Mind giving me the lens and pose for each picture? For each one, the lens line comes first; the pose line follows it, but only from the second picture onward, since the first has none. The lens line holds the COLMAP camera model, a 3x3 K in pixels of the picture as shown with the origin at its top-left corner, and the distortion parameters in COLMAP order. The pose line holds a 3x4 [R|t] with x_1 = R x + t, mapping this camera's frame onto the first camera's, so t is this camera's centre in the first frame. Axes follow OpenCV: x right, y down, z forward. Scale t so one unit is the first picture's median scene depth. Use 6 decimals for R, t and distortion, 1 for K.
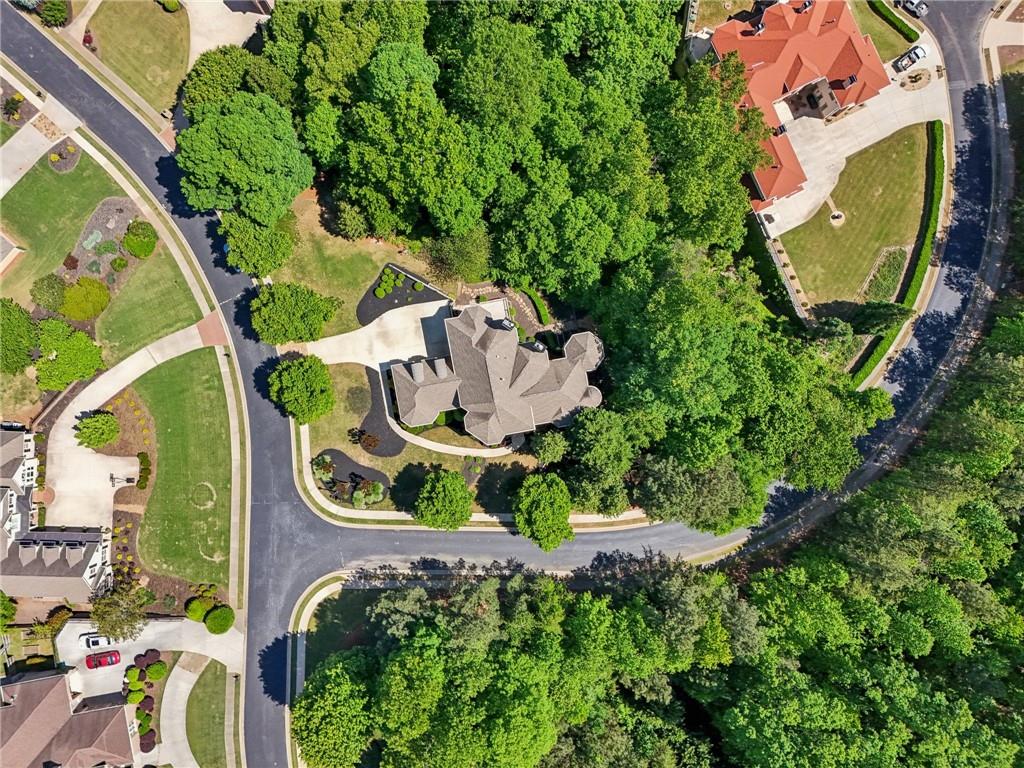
lens RADIAL K [[751.1, 0, 518.7], [0, 751.1, 380.9], [0, 0, 1]] dist [0.056471, -0.052117]
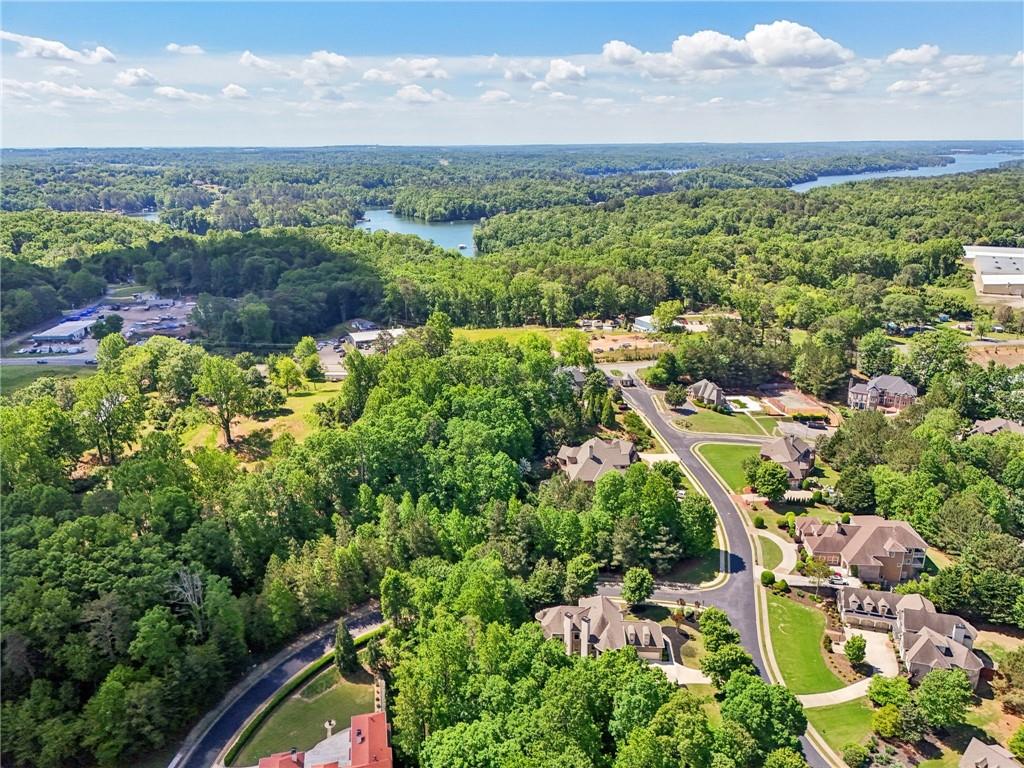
lens RADIAL K [[751.1, 0, 512.8], [0, 751.1, 383.1], [0, 0, 1]] dist [0.056471, -0.052117]
pose [[-0.970342, -0.079934, 0.228139, -0.174193], [0.241724, -0.311153, 0.919105, -1.315039], [-0.002481, 0.946992, 0.321247, -0.017802]]
